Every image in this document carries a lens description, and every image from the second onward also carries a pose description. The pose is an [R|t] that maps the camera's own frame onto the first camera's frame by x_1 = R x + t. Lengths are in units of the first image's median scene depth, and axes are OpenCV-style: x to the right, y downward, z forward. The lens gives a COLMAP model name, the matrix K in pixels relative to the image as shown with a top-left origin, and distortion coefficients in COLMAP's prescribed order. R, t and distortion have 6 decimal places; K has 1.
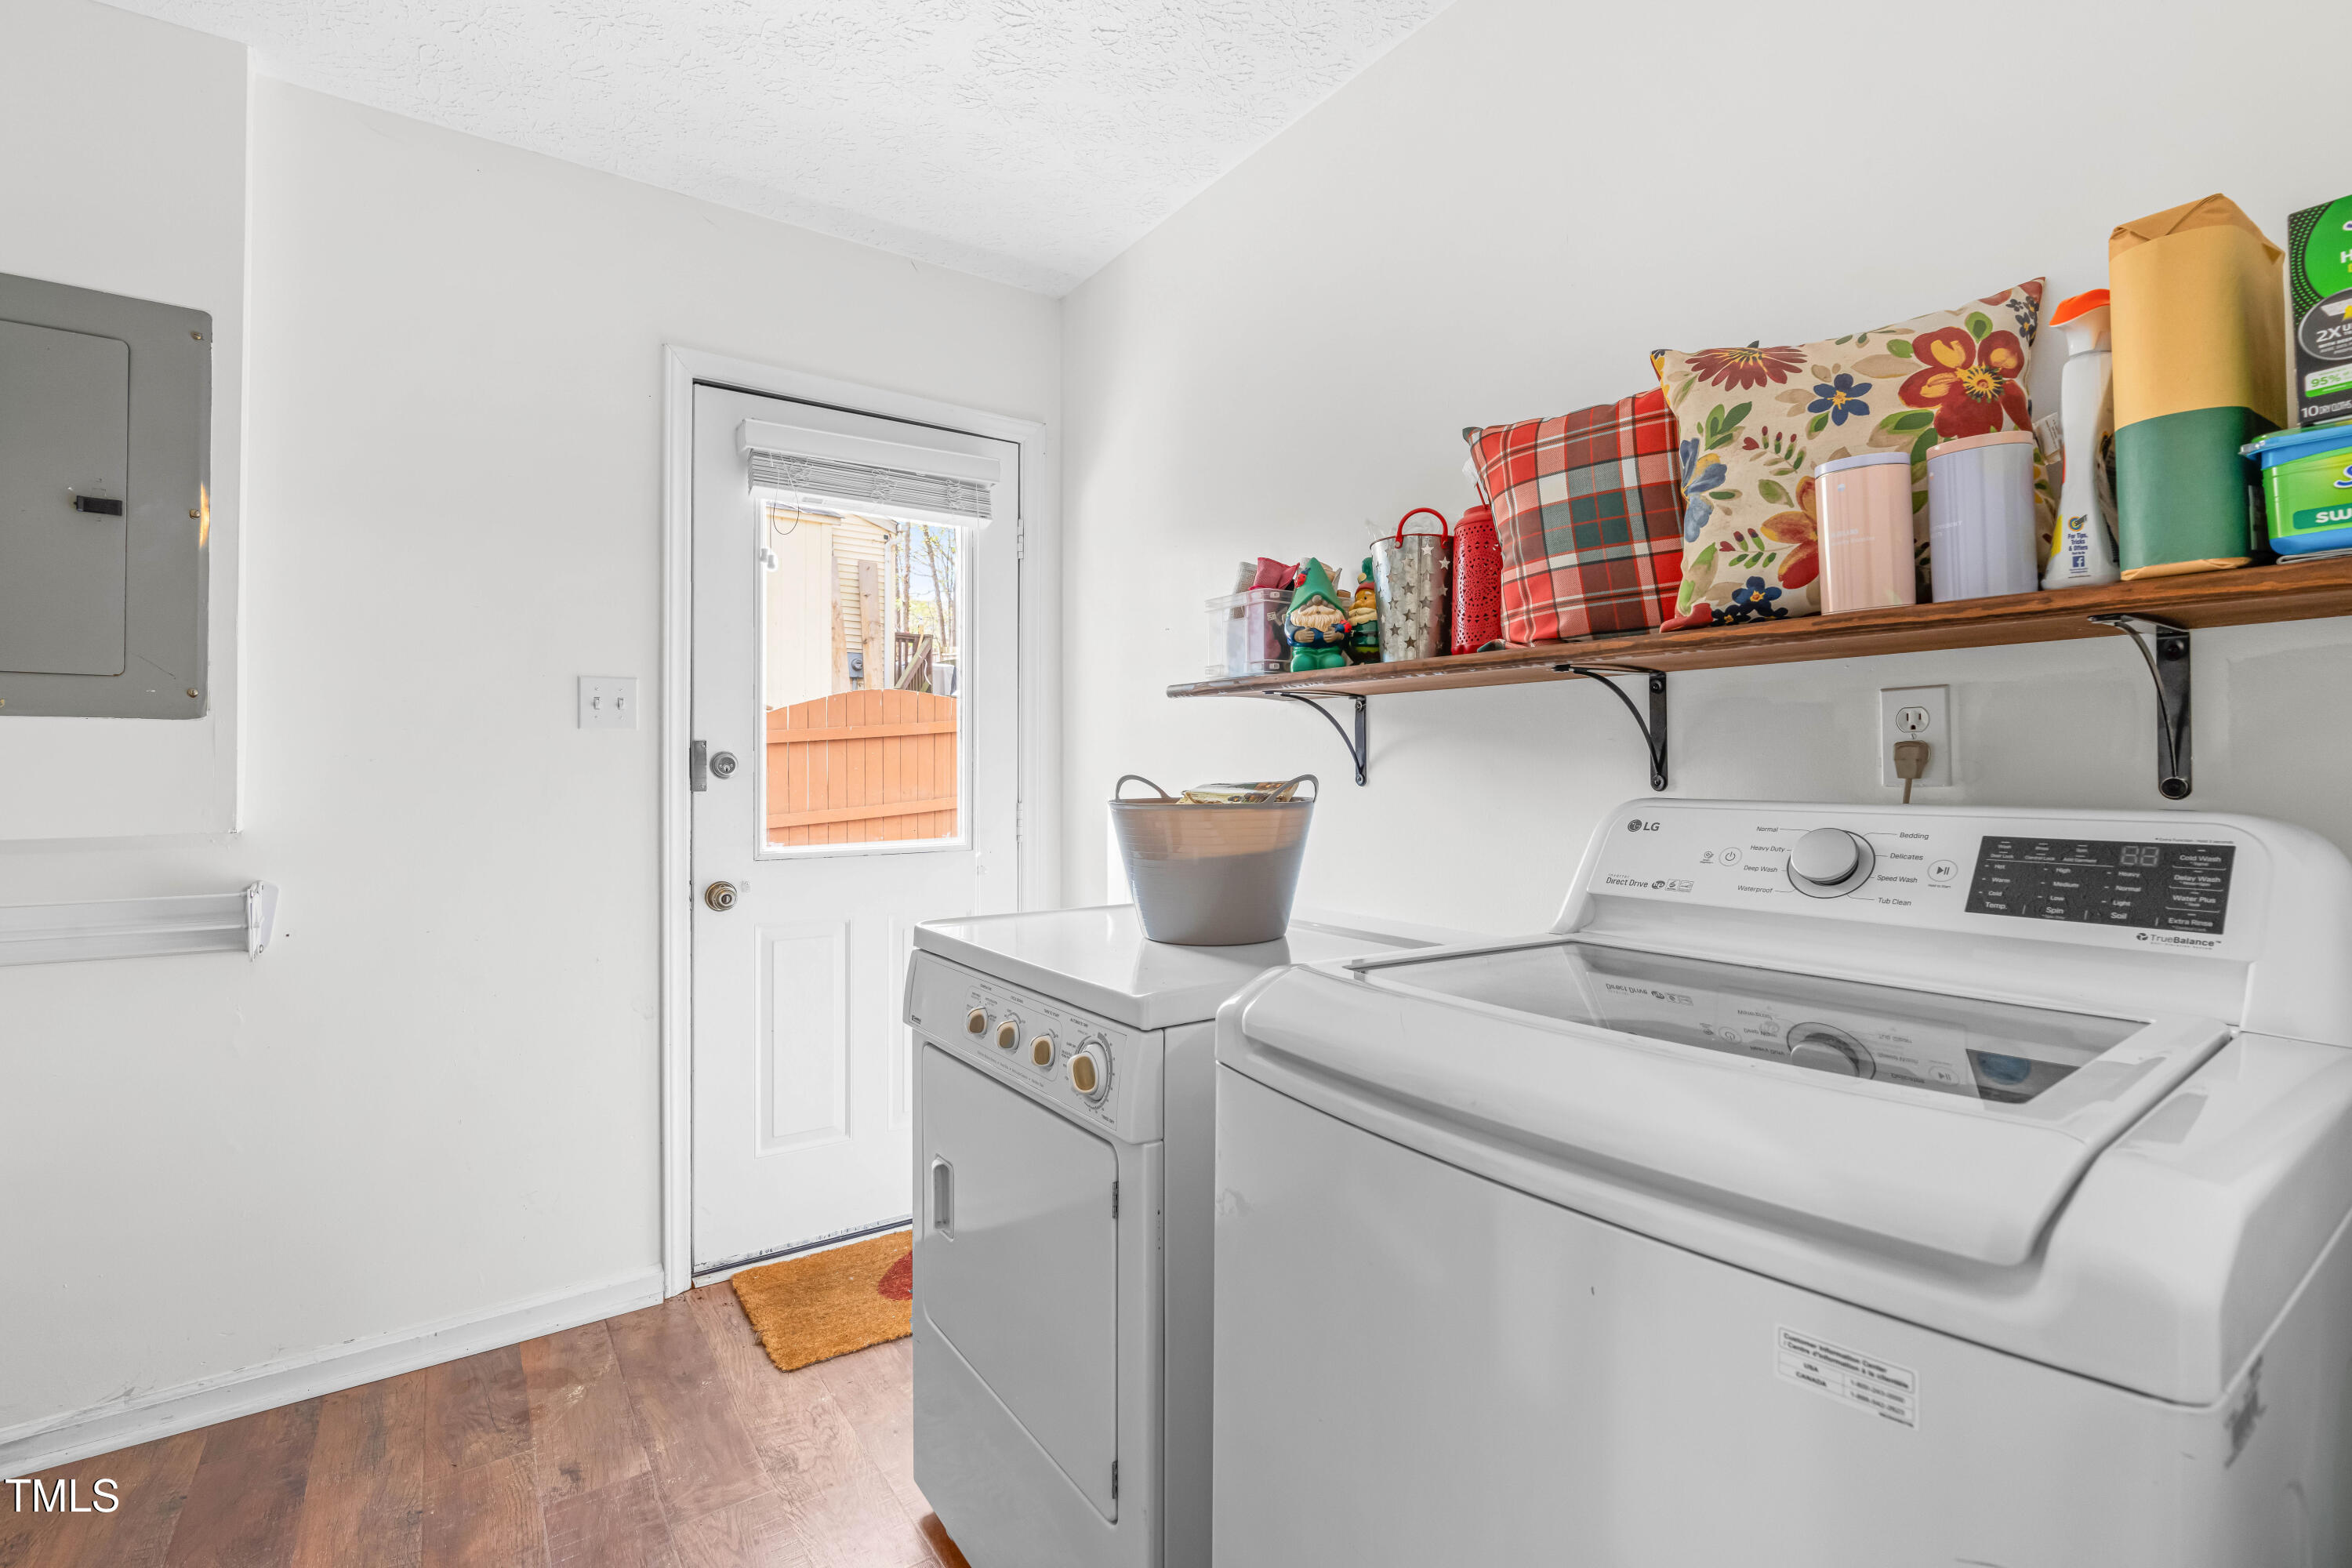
lens RADIAL K [[1064.7, 0, 1171.3], [0, 1064.7, 774.5], [0, 0, 1]] dist [-0.004368, 0.000607]
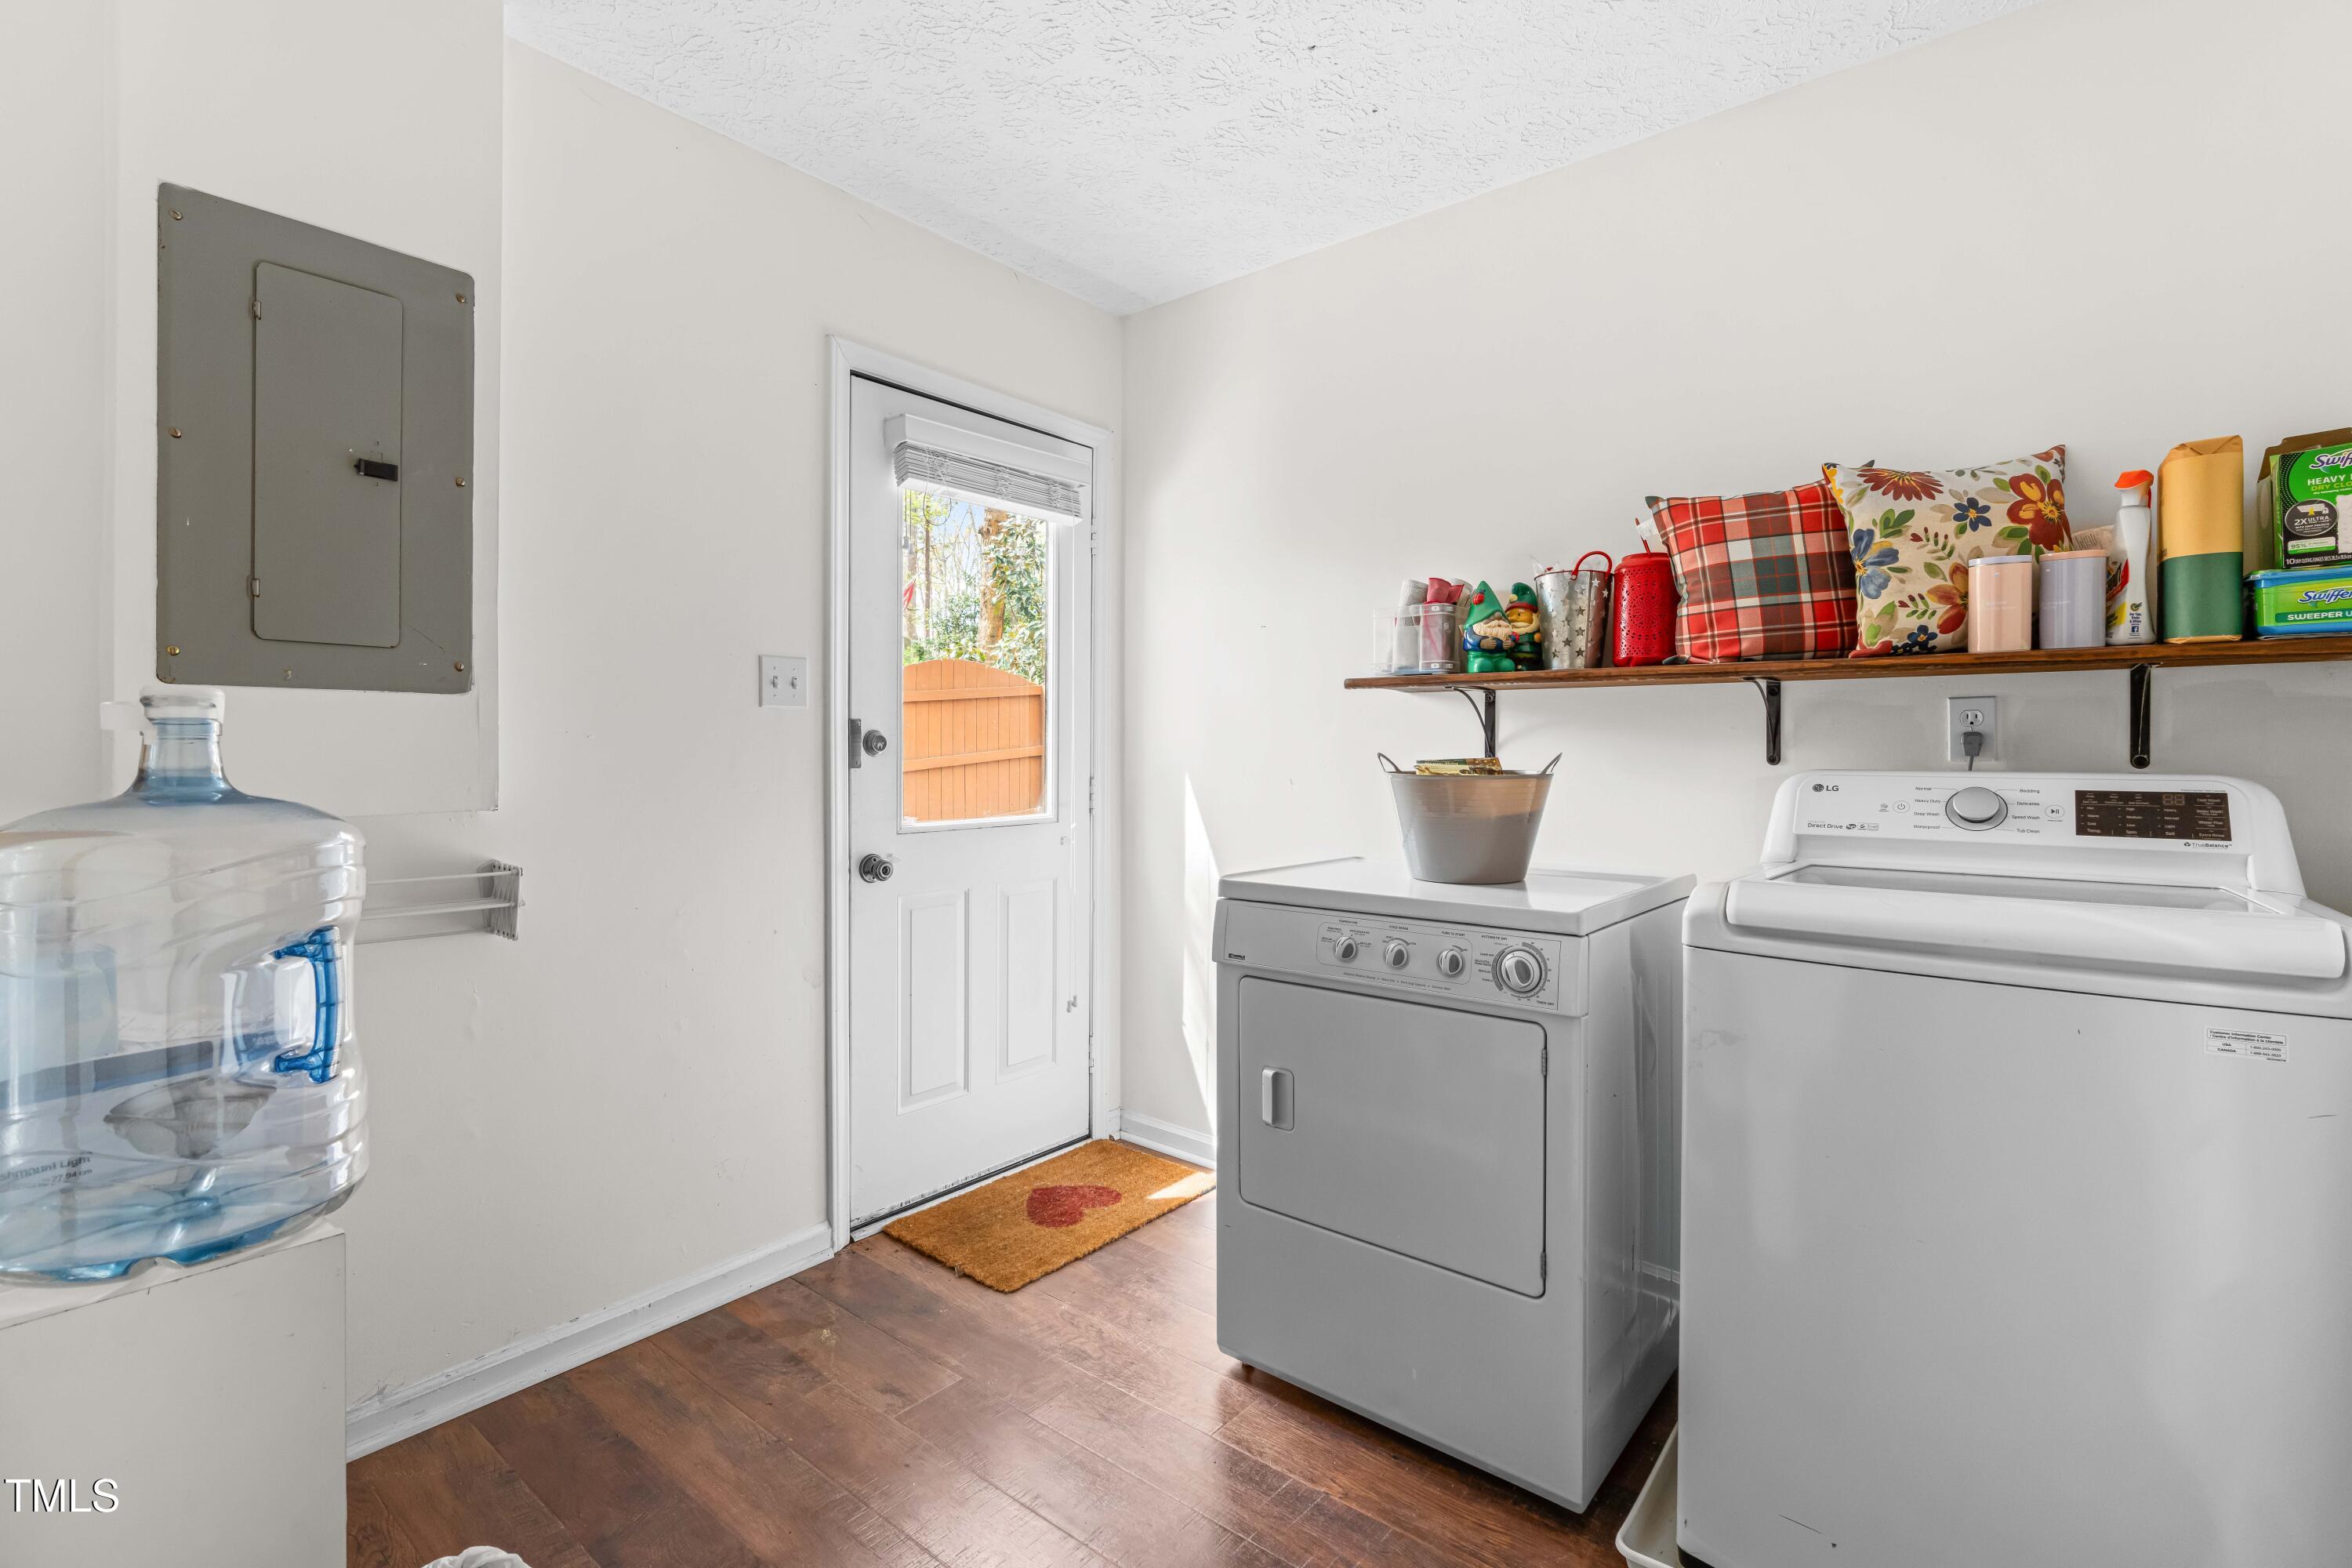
lens RADIAL K [[1069.9, 0, 1170.9], [0, 1069.9, 768.1], [0, 0, 1]] dist [-0.004871, 0.000958]
pose [[0.962890, -0.001511, 0.269891, -0.758398], [-0.002011, 0.999916, 0.012774, 0.003183], [-0.269888, -0.012842, 0.962806, -0.164423]]
